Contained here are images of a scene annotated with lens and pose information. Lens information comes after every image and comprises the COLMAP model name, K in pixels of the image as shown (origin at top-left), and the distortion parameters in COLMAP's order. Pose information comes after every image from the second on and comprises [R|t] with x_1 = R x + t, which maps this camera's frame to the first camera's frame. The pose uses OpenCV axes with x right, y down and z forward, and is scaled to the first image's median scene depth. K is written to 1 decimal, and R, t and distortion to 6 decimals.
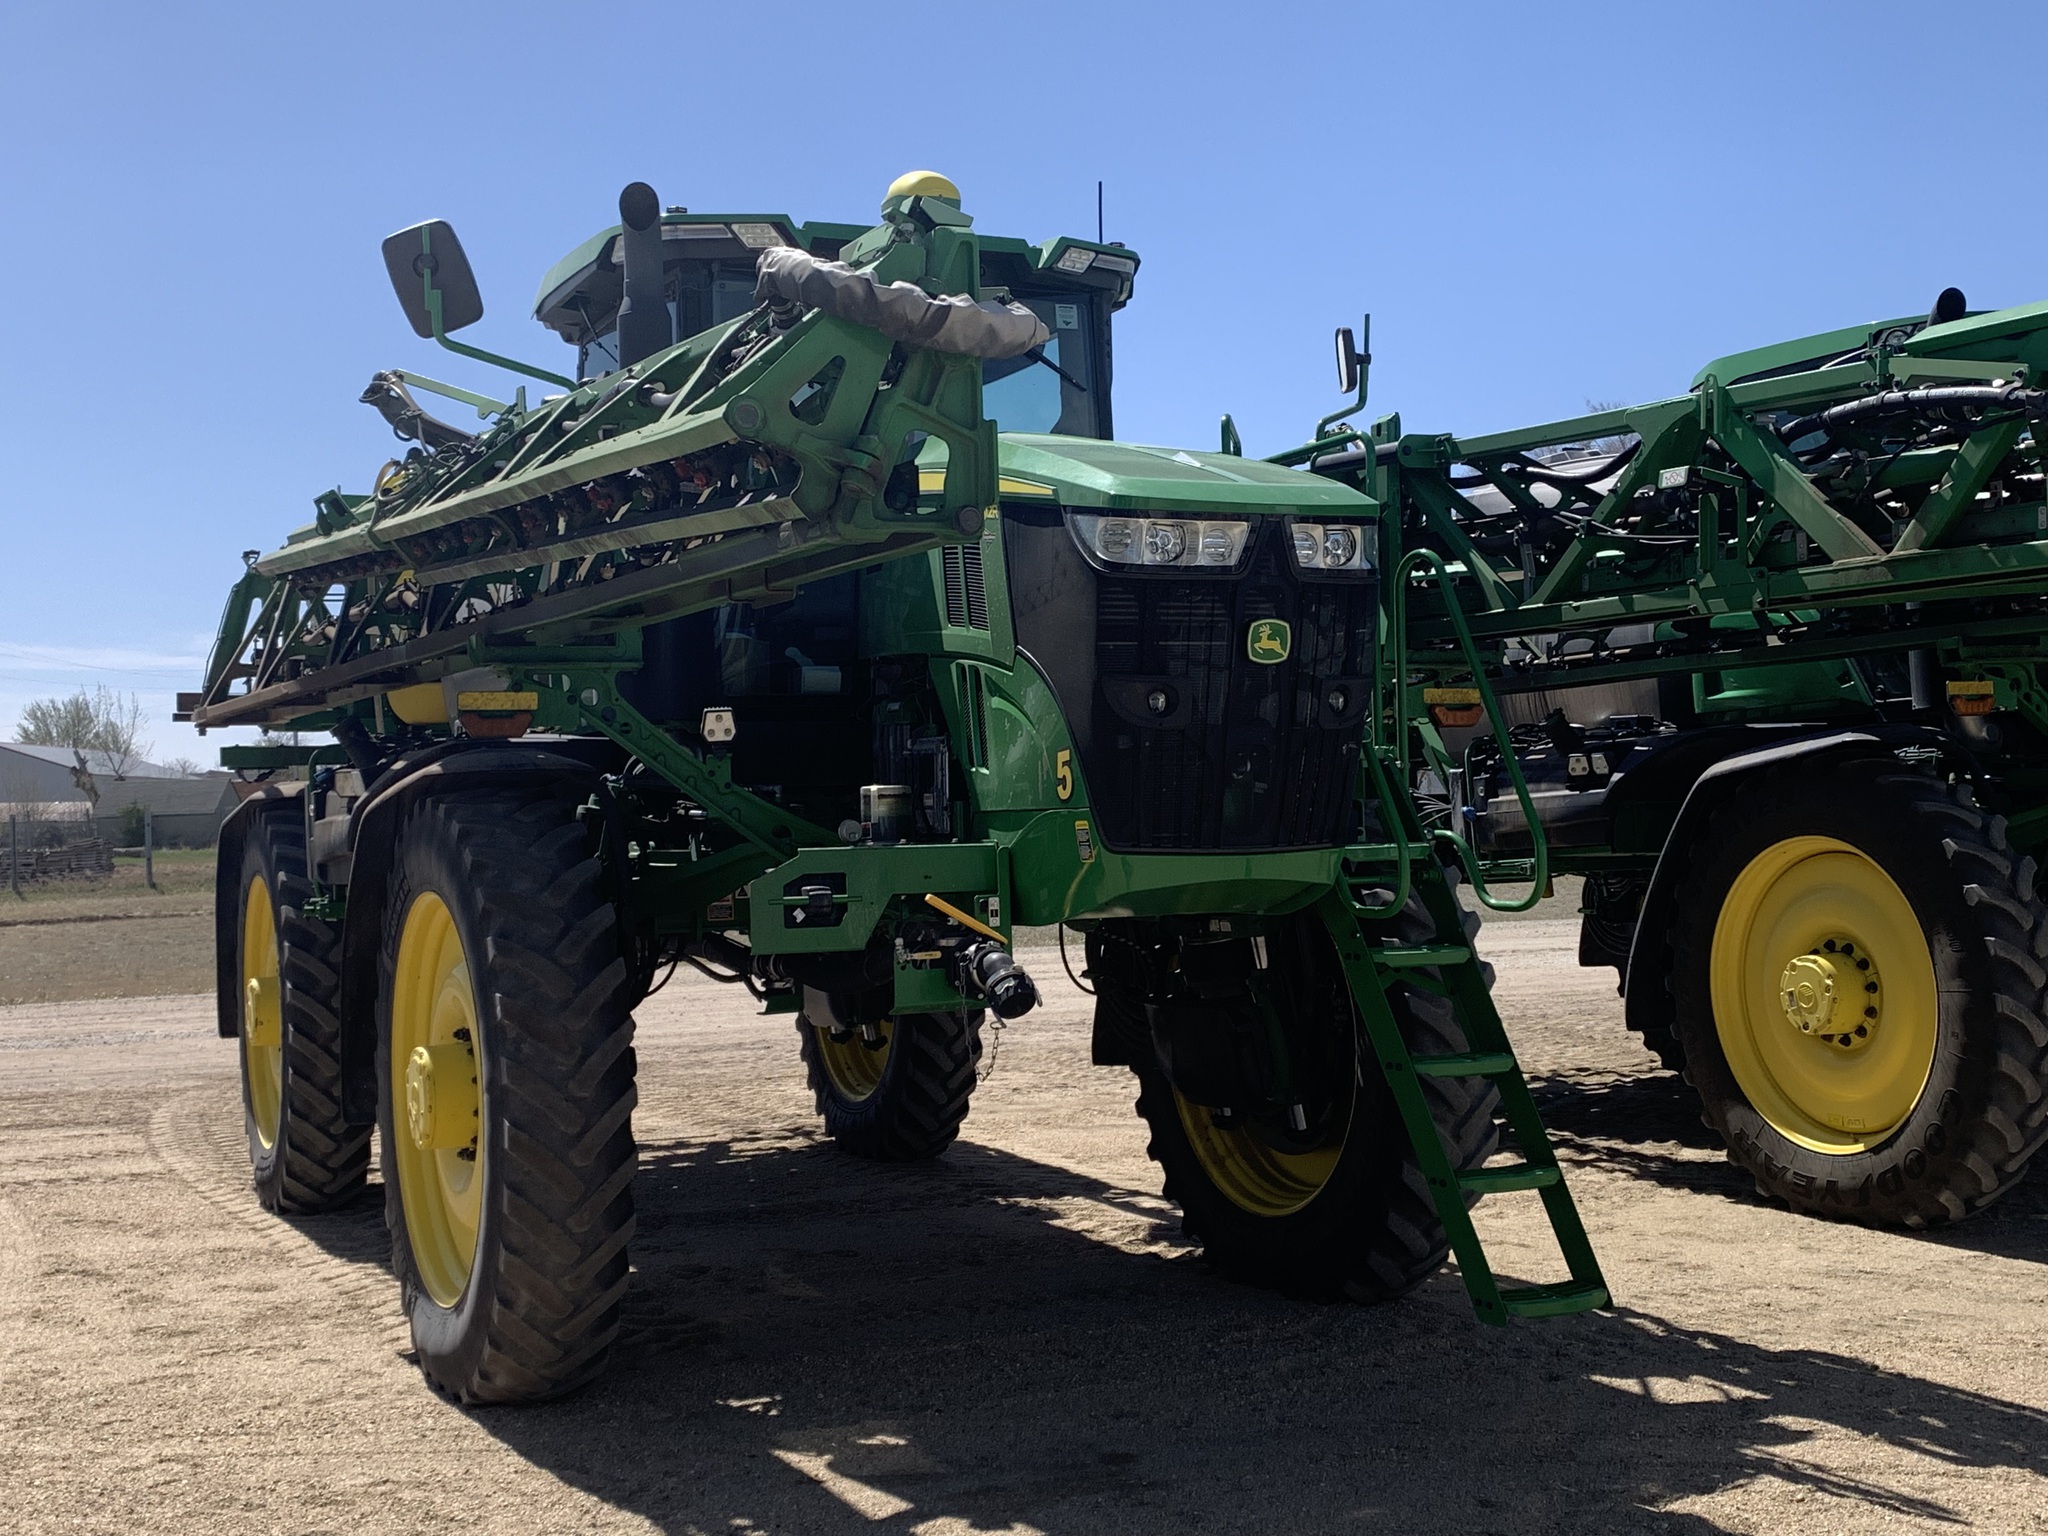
lens RADIAL K [[2345.2, 0, 1003.4], [0, 2345.2, 752.4], [0, 0, 1]] dist [0.076272, 0.000000]
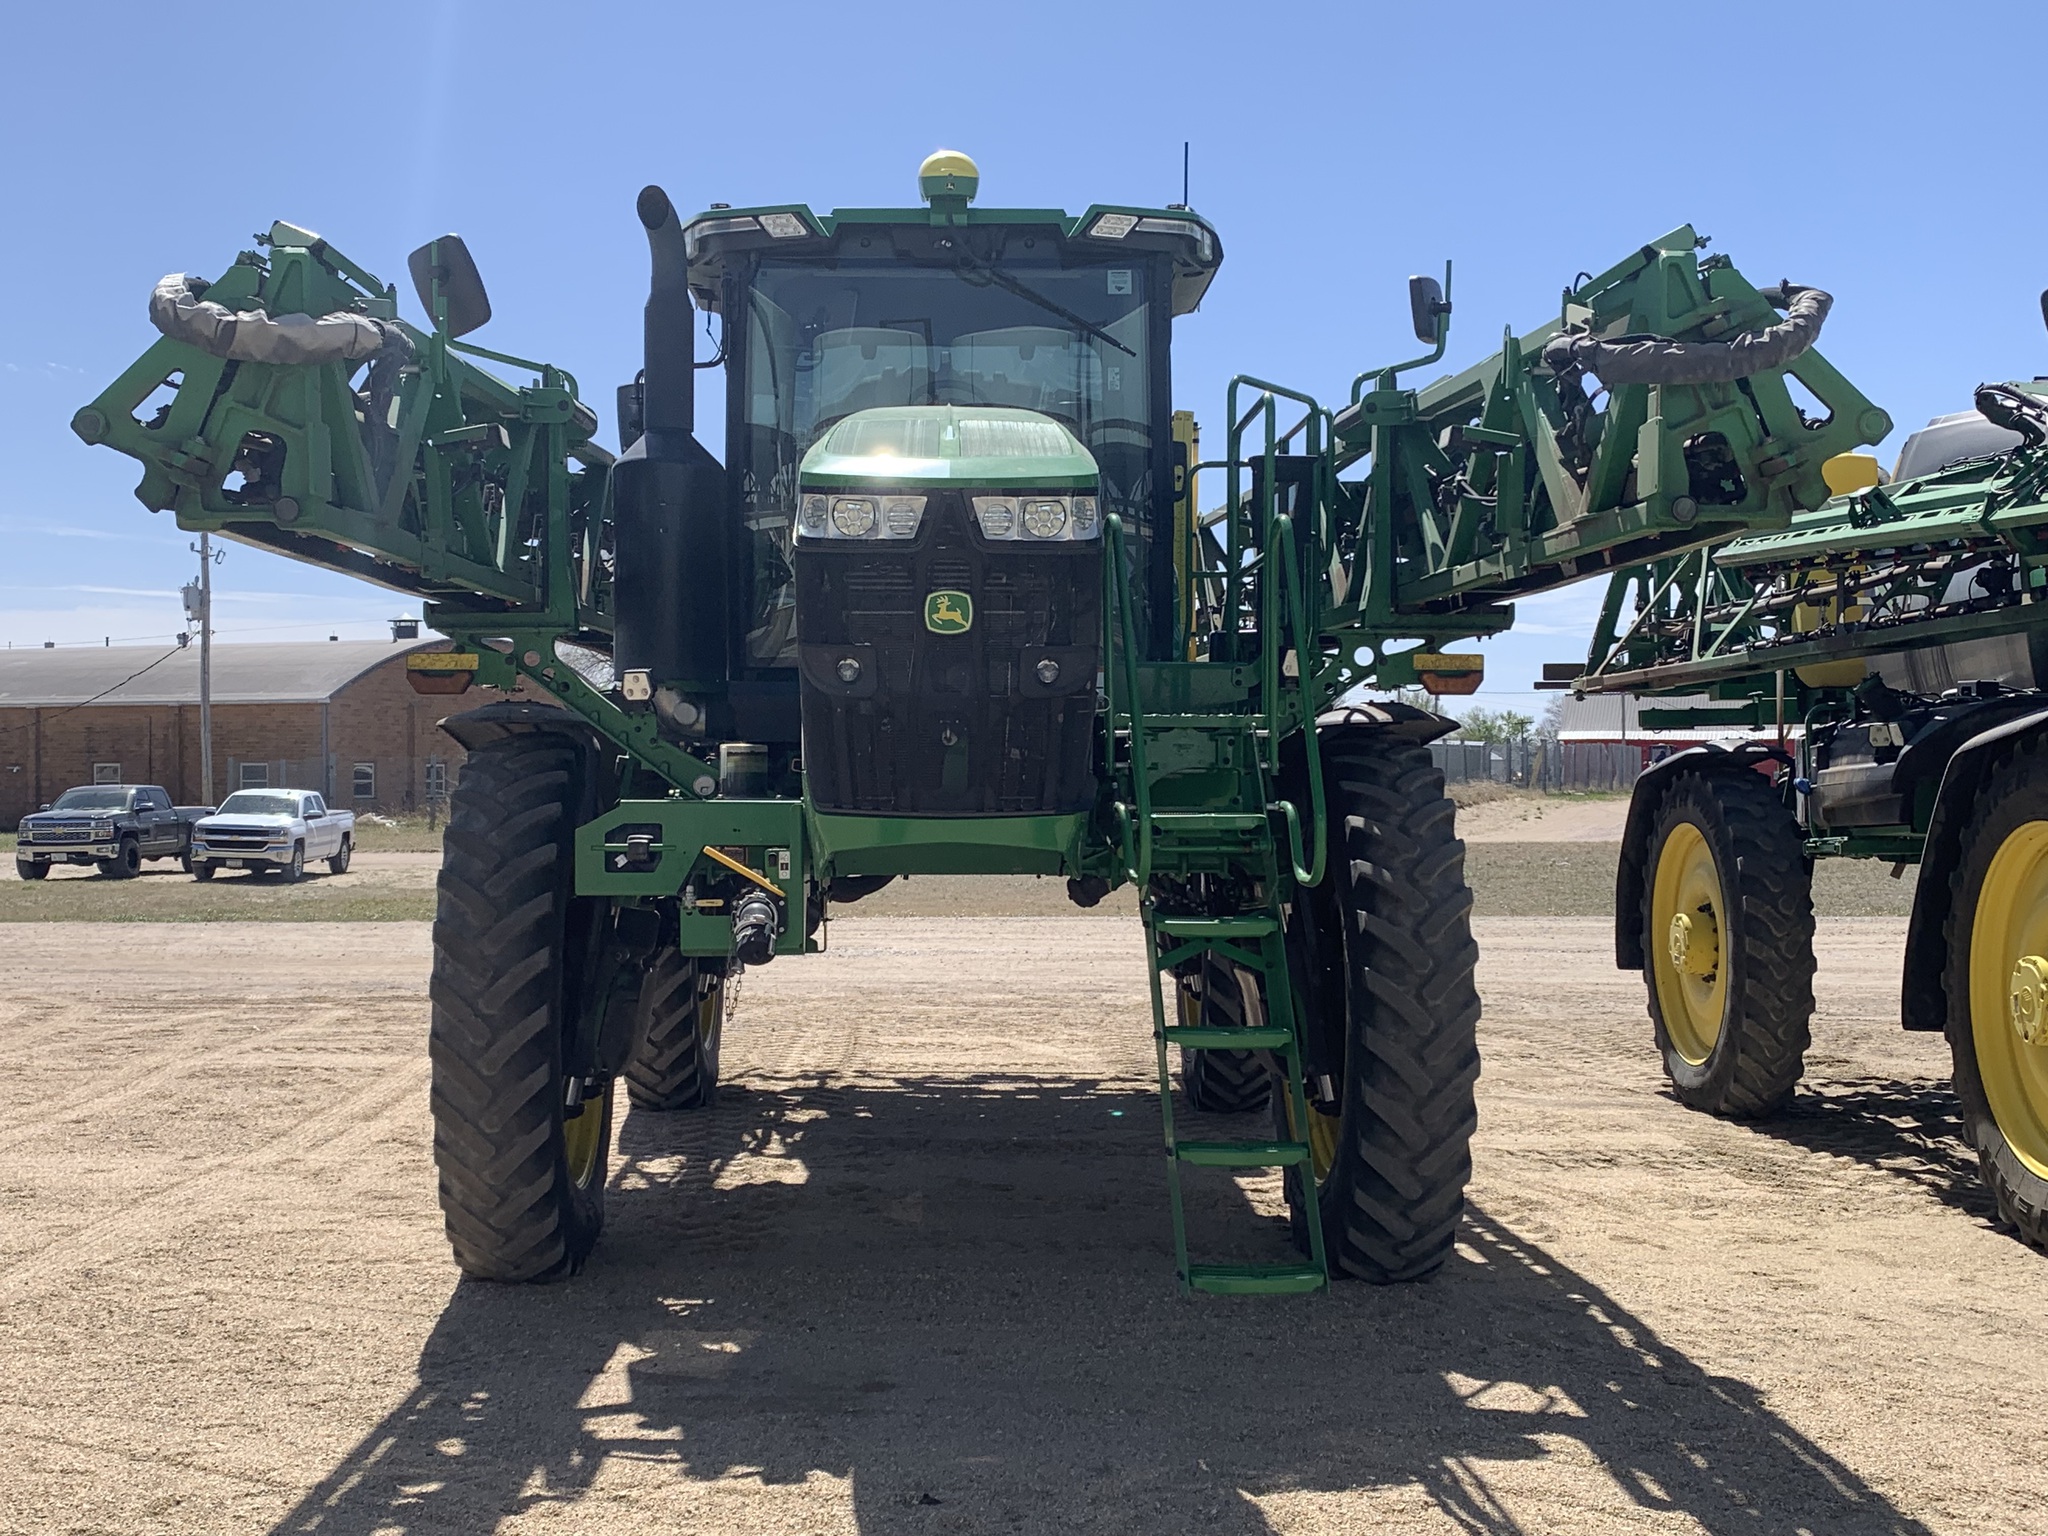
lens RADIAL K [[2345.2, 0, 1027.6], [0, 2345.2, 772.4], [0, 0, 1]] dist [0.076272, 0.000000]
pose [[0.924398, 0.025945, -0.380545, 0.481328], [-0.013919, 0.999314, 0.034320, -0.011563], [0.381174, -0.026428, 0.924125, 0.057224]]
